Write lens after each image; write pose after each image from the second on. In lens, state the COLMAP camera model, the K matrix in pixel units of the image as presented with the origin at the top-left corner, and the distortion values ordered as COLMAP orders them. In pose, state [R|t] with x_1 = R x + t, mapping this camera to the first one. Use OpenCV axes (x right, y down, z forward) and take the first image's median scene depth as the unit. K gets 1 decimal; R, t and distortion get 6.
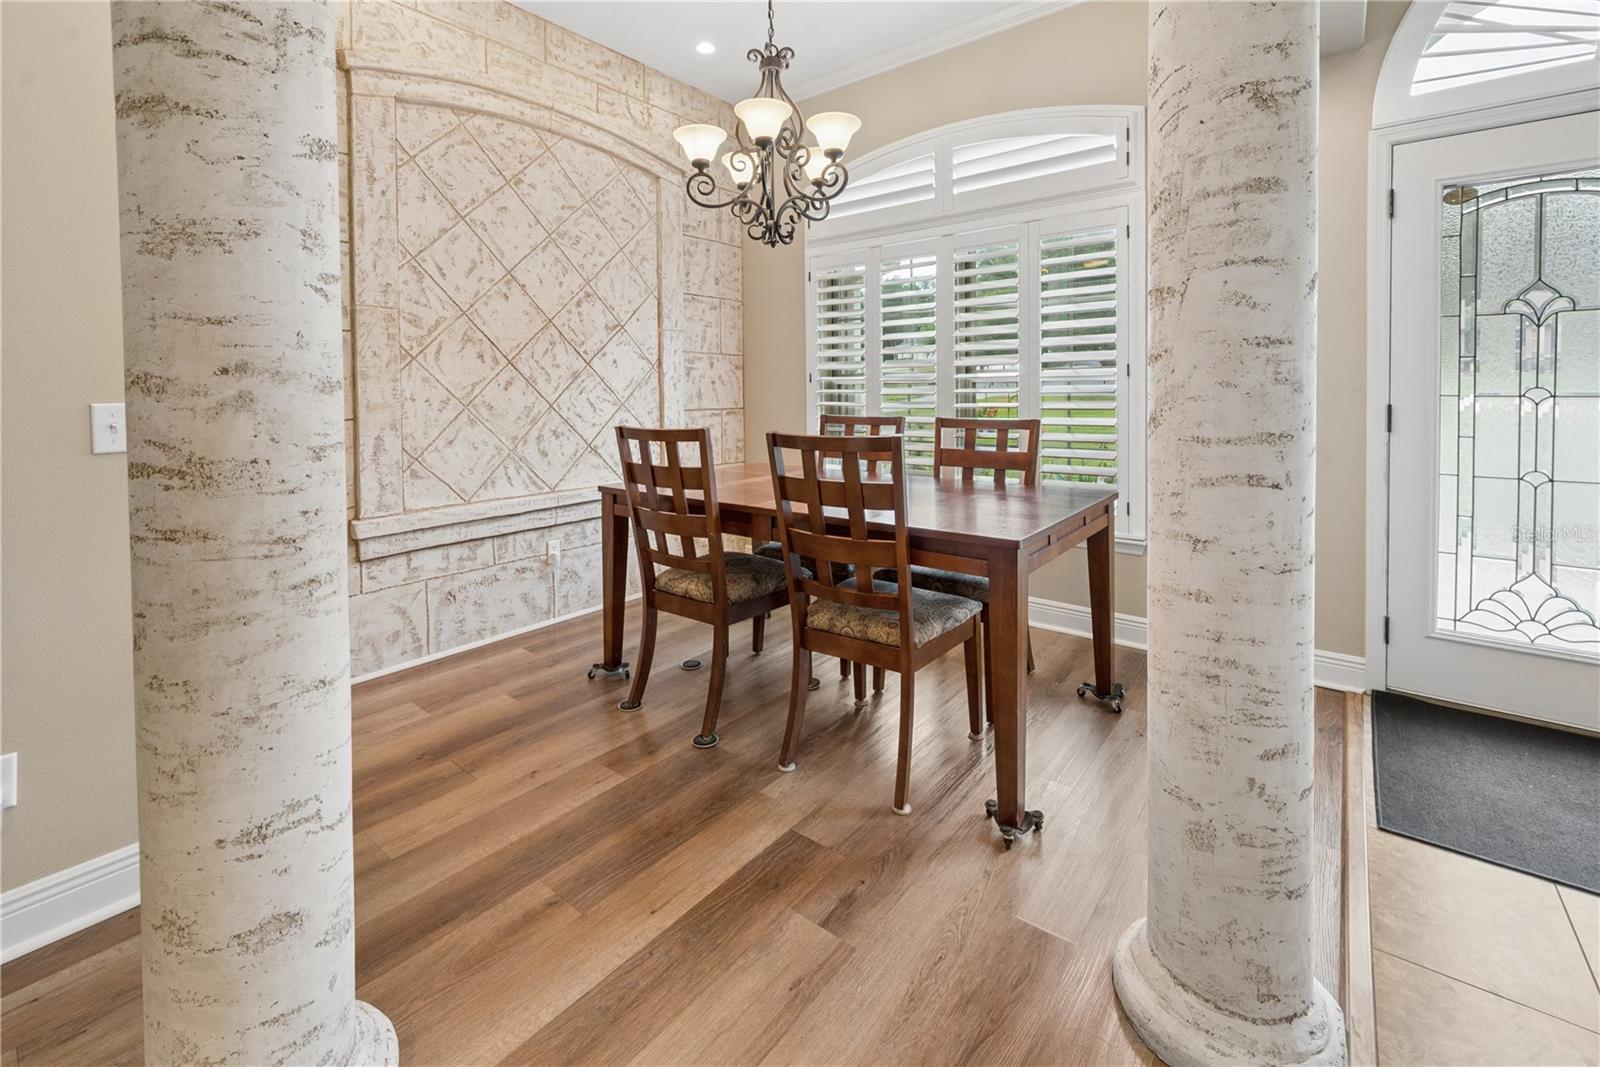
lens RADIAL K [[679.4, 0, 804.0], [0, 679.4, 401.7], [0, 0, 1]] dist [-0.000636, 0.000083]
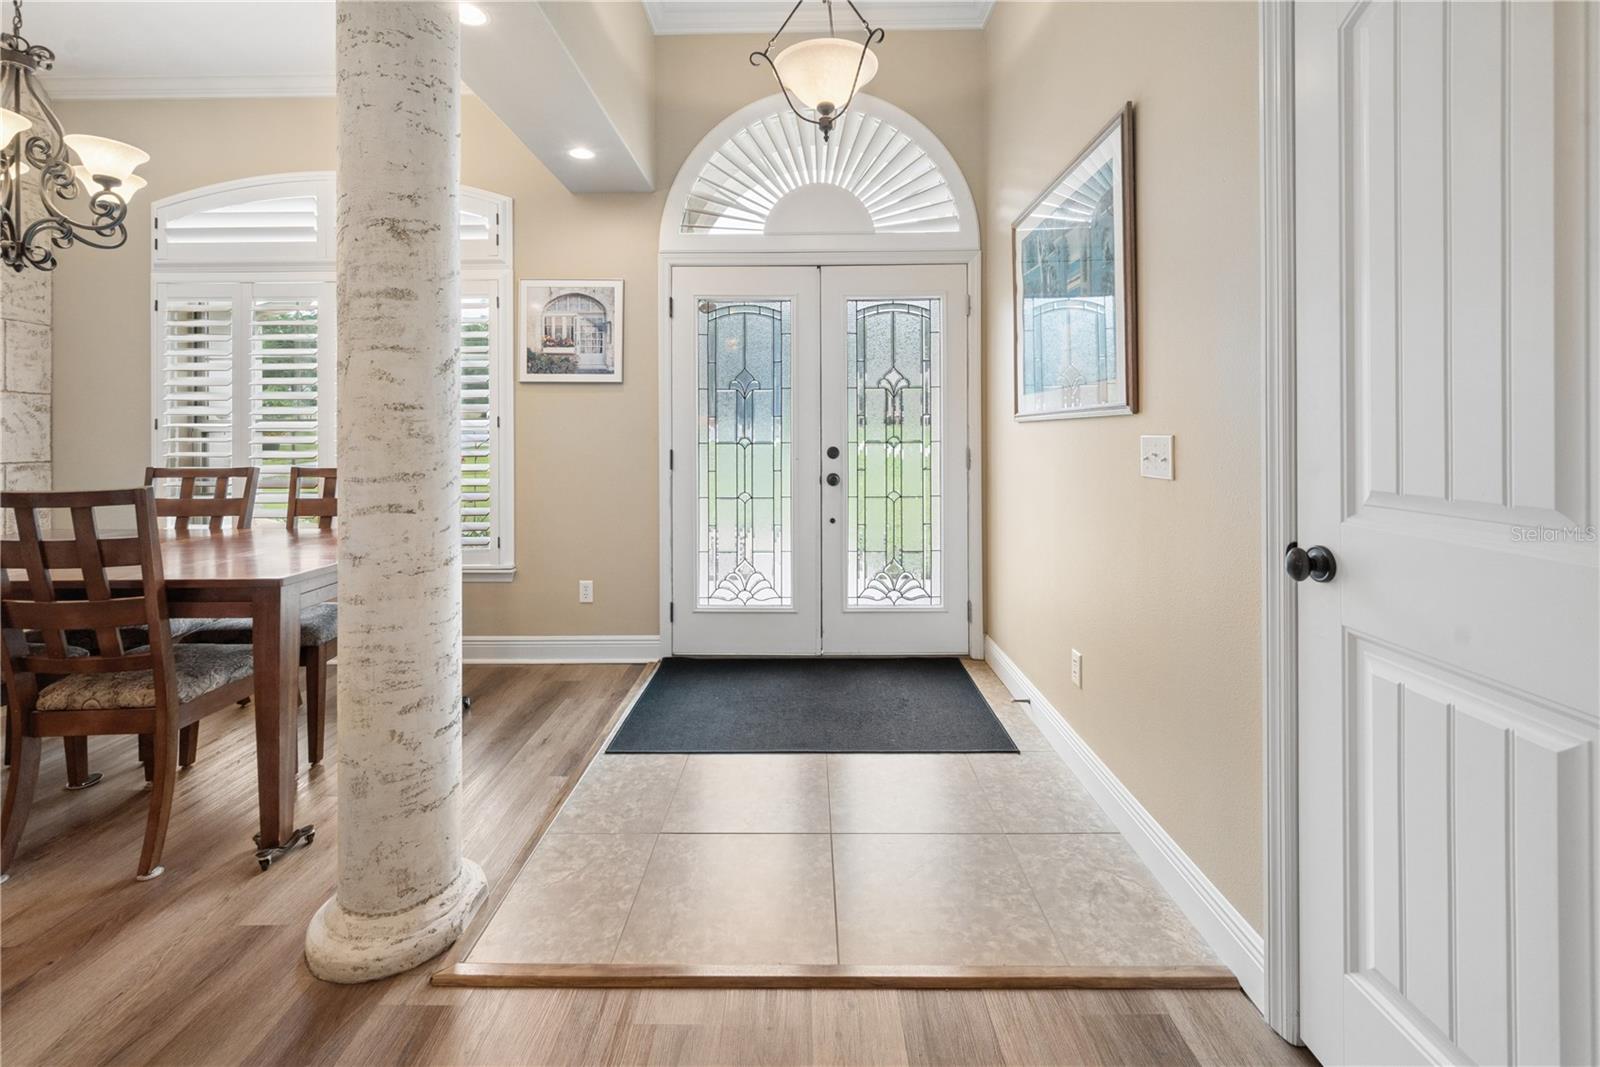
lens RADIAL K [[674.6, 0, 800.4], [0, 674.6, 428.9], [0, 0, 1]] dist [0.000433, -0.000489]
pose [[0.792376, 0.009215, 0.609964, 0.315583], [0.008581, 0.999619, -0.026250, -0.000477], [-0.609973, 0.026034, 0.791994, -0.374270]]
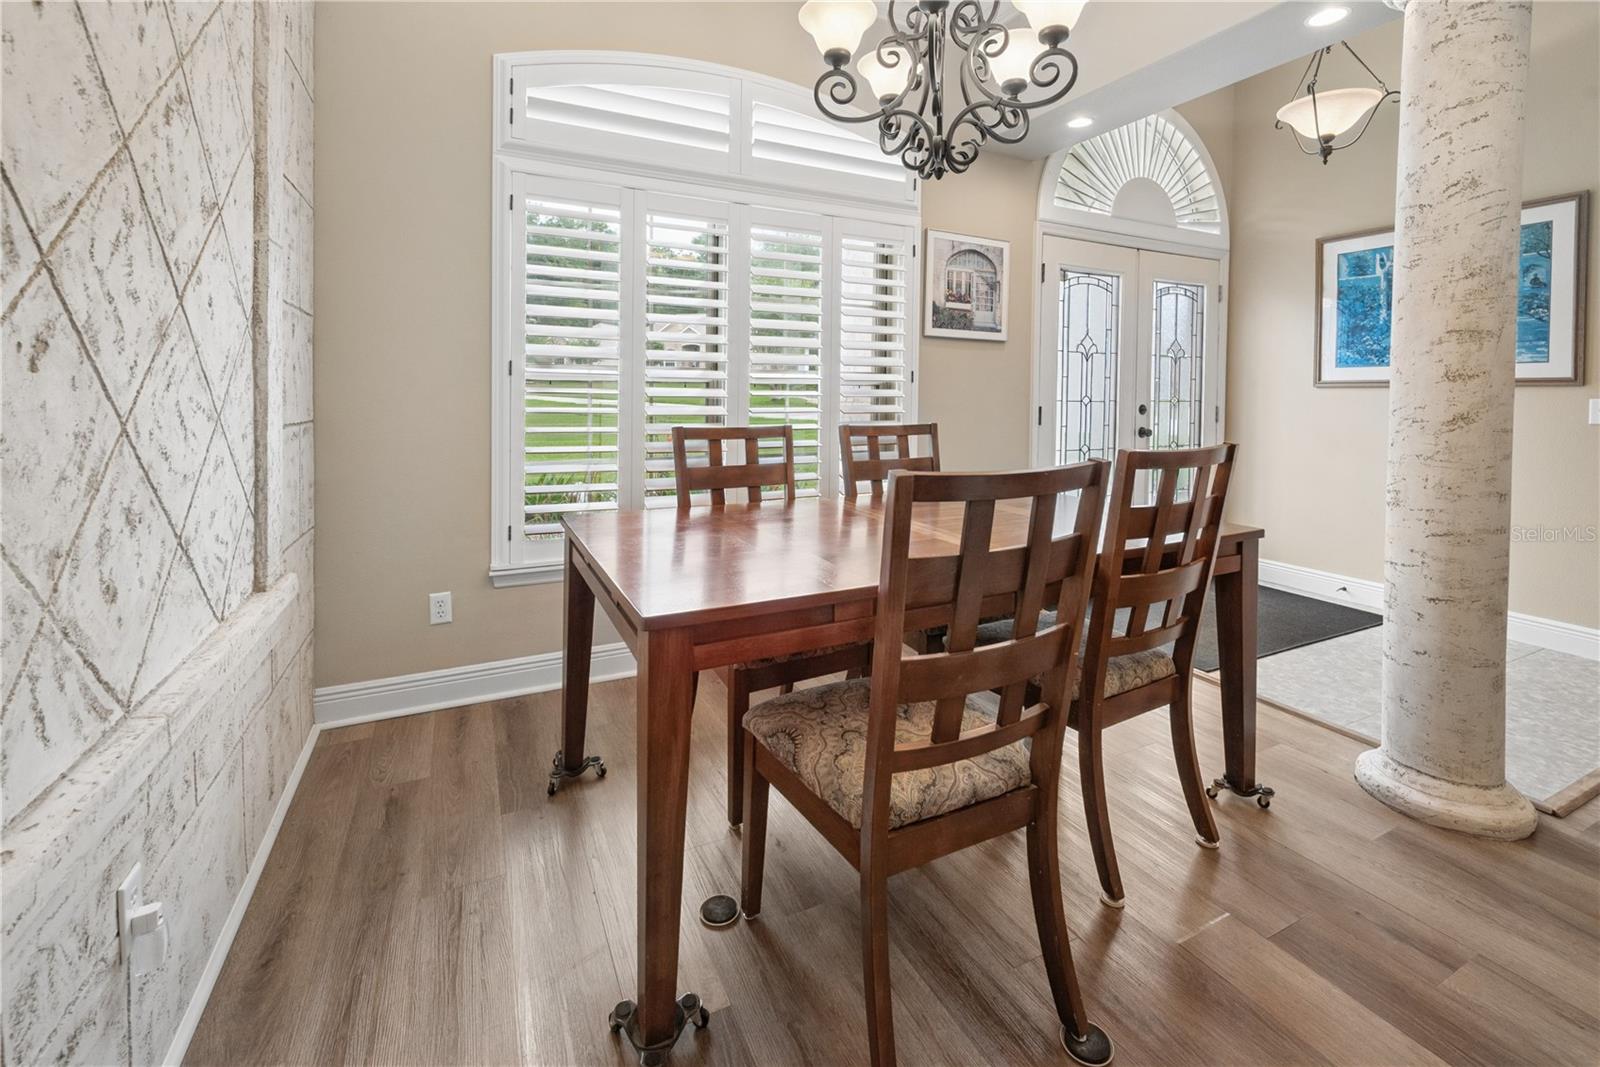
lens RADIAL K [[679.4, 0, 804.0], [0, 679.4, 401.7], [0, 0, 1]] dist [-0.000636, 0.000083]
pose [[0.426516, 0.001232, 0.904479, -1.021295], [0.002857, 0.999992, -0.002710, -0.007223], [-0.904475, 0.003739, 0.426509, 1.196786]]
